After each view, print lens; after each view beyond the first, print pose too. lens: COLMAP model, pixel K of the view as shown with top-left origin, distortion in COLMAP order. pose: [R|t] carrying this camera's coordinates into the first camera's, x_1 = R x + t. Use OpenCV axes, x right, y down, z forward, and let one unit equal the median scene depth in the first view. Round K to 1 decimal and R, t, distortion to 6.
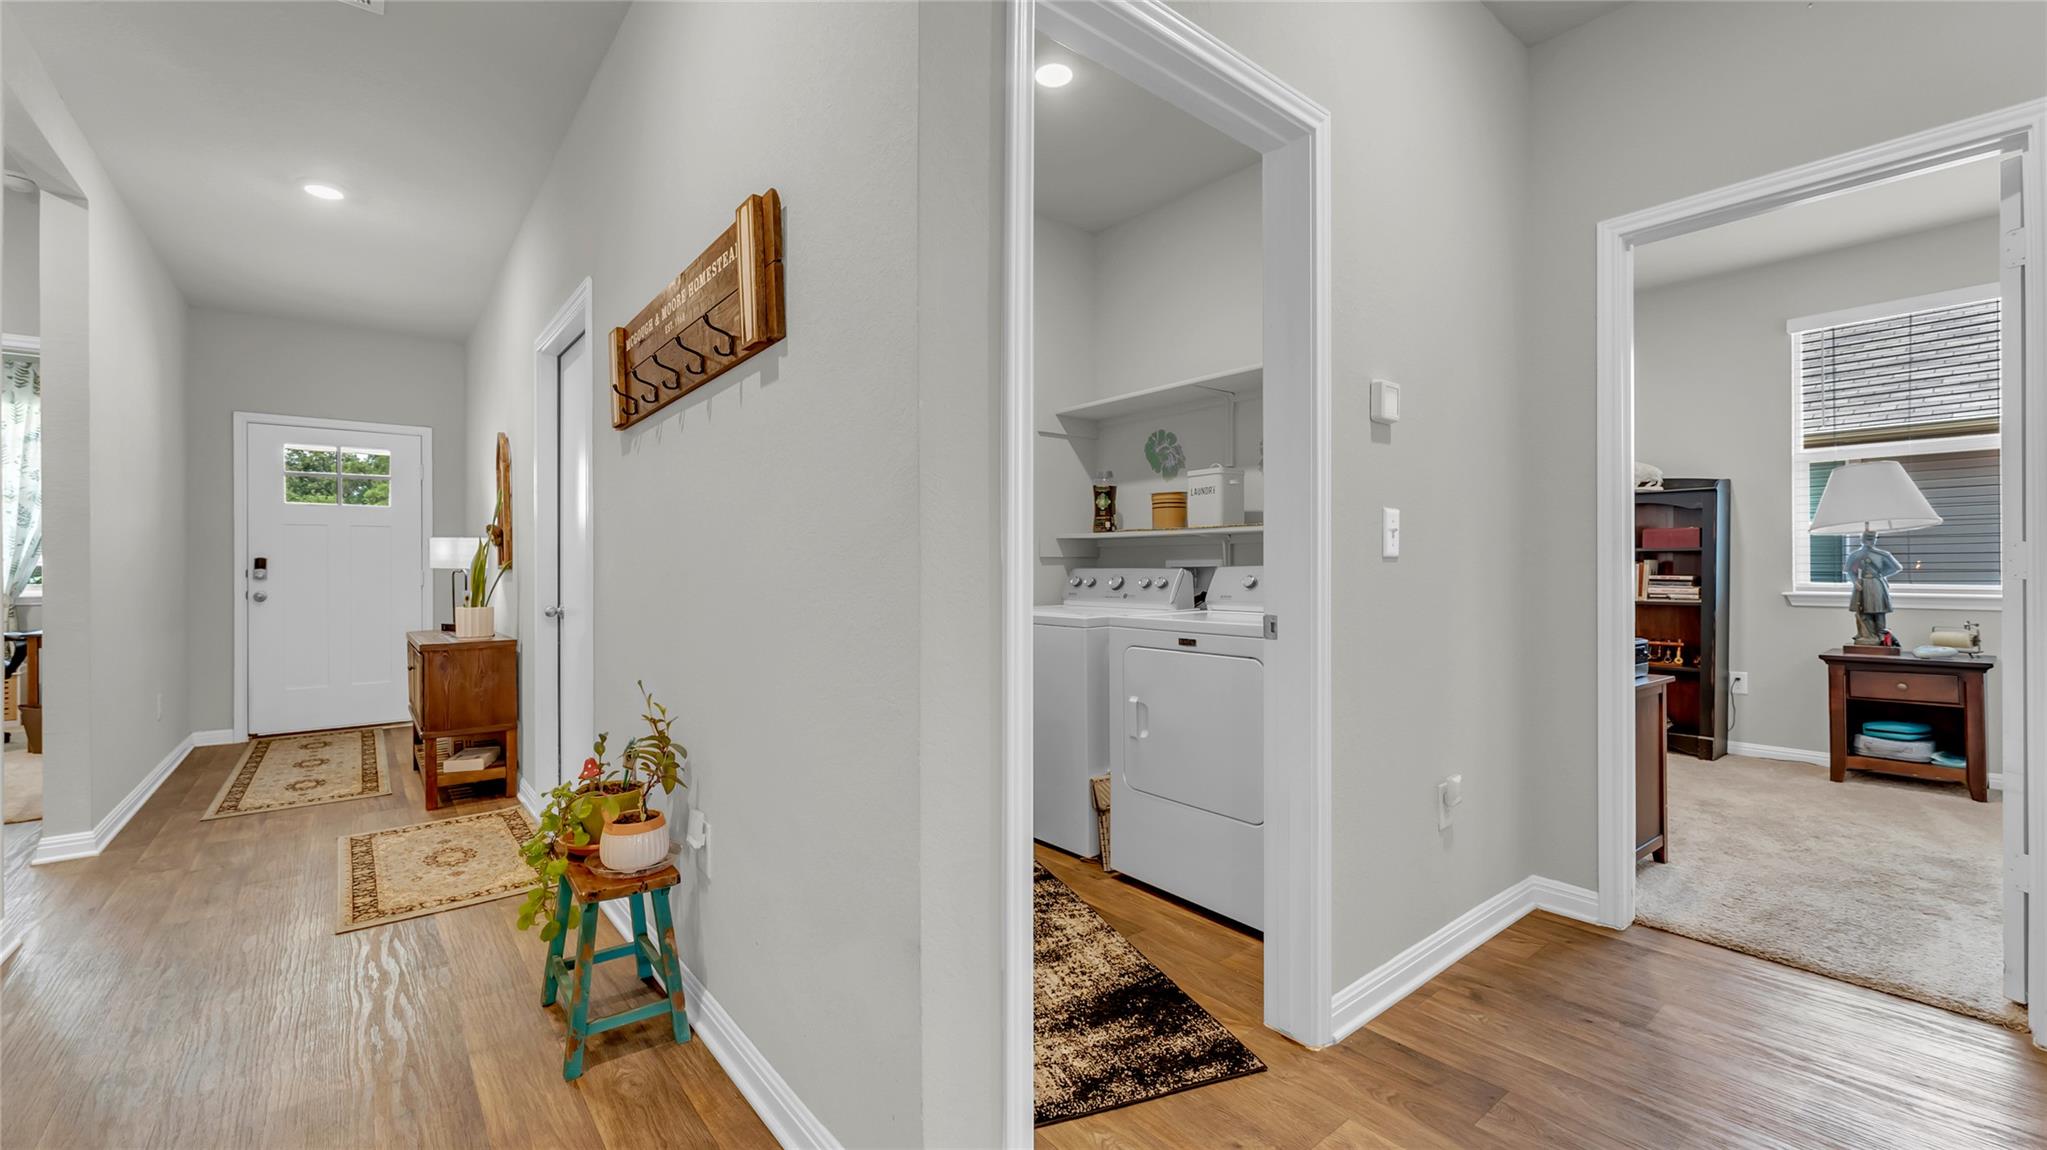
lens RADIAL K [[824.2, 0, 1017.5], [0, 824.2, 569.0], [0, 0, 1]] dist [0.007108, -0.001183]
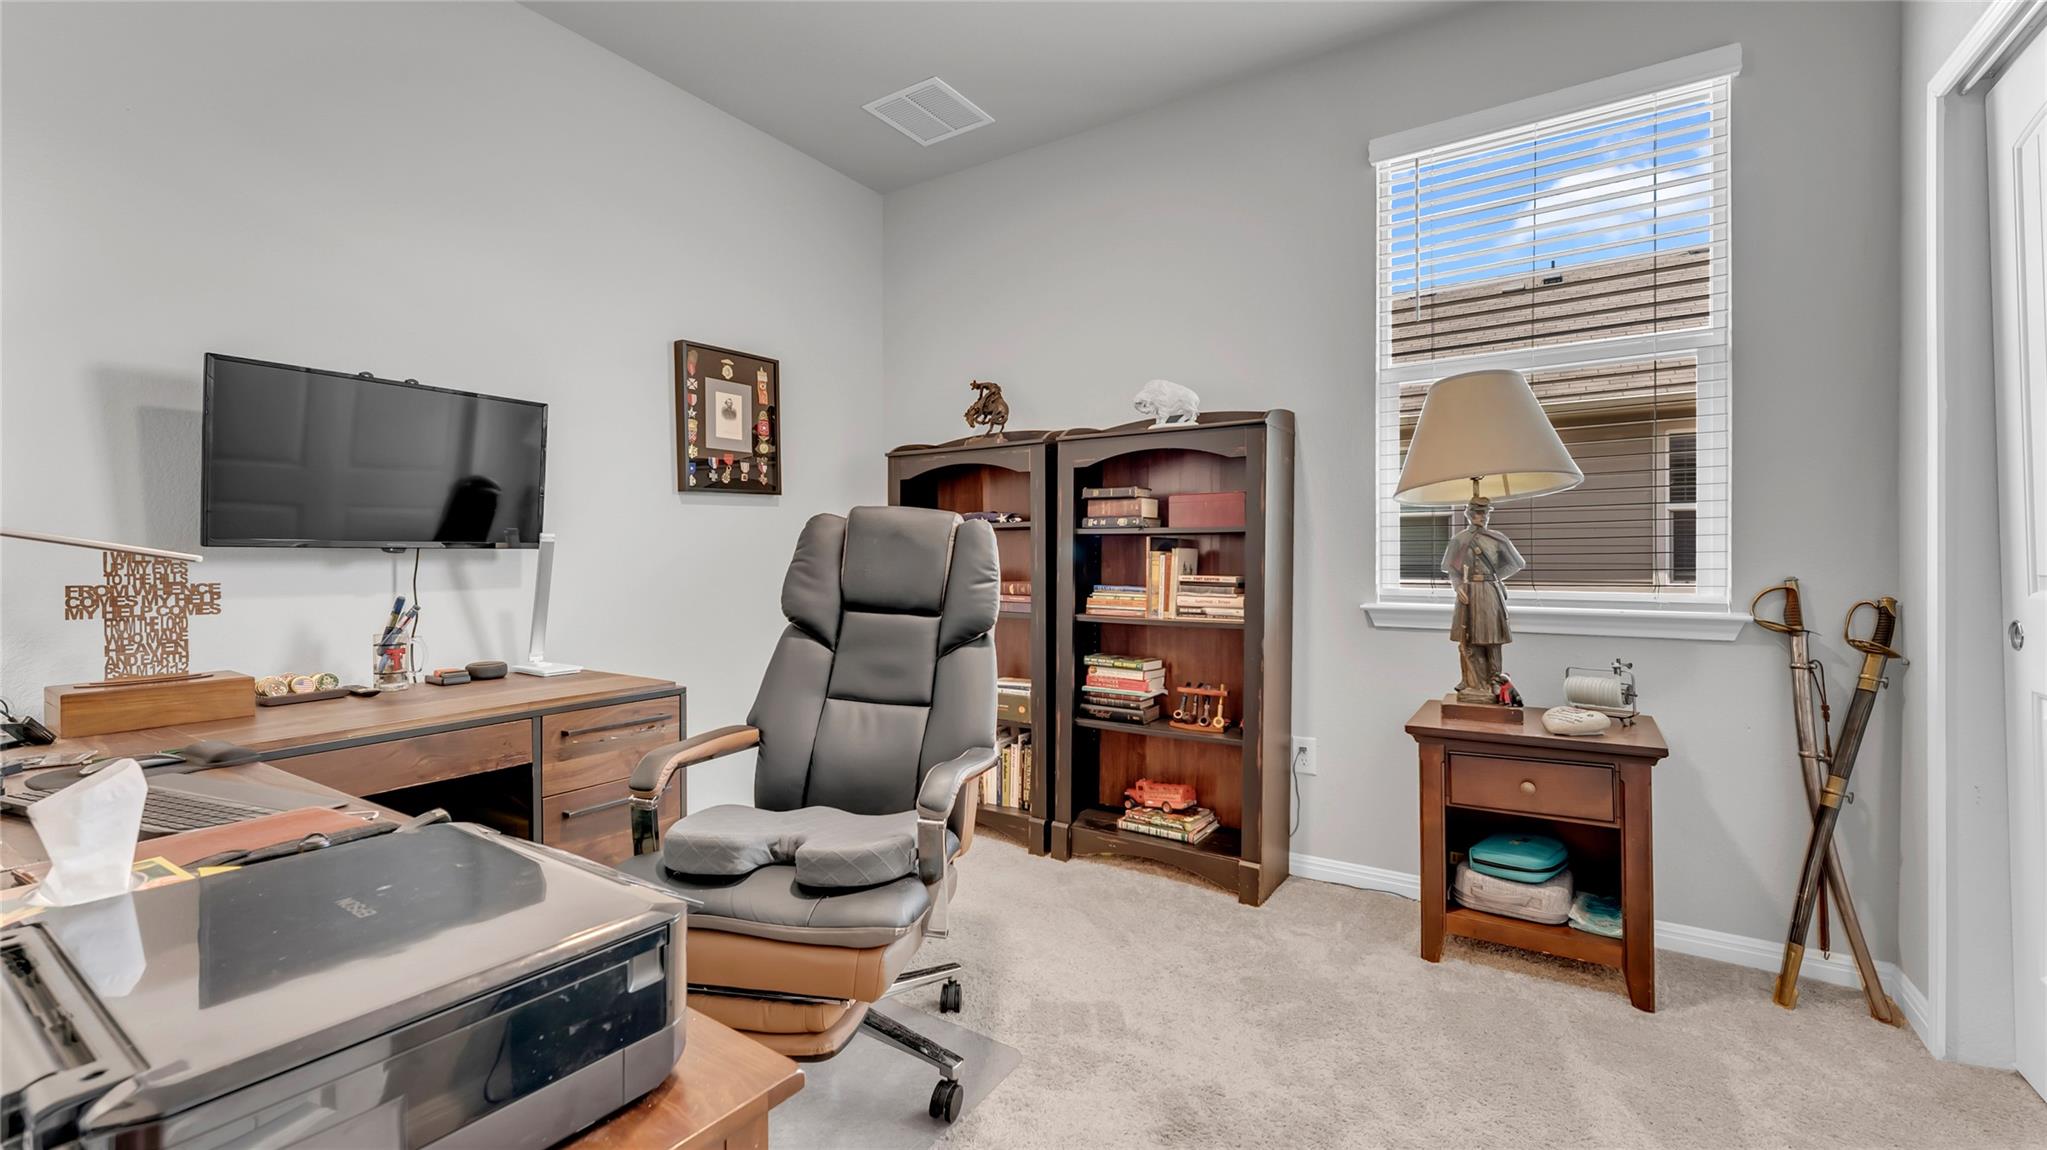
lens RADIAL K [[824.2, 0, 1040.0], [0, 824.2, 569.3], [0, 0, 1]] dist [0.007108, -0.001183]
pose [[0.947993, -0.008953, 0.318166, 0.573067], [0.003935, 0.999858, 0.016413, -0.007099], [-0.318267, -0.014307, 0.947893, 0.570079]]
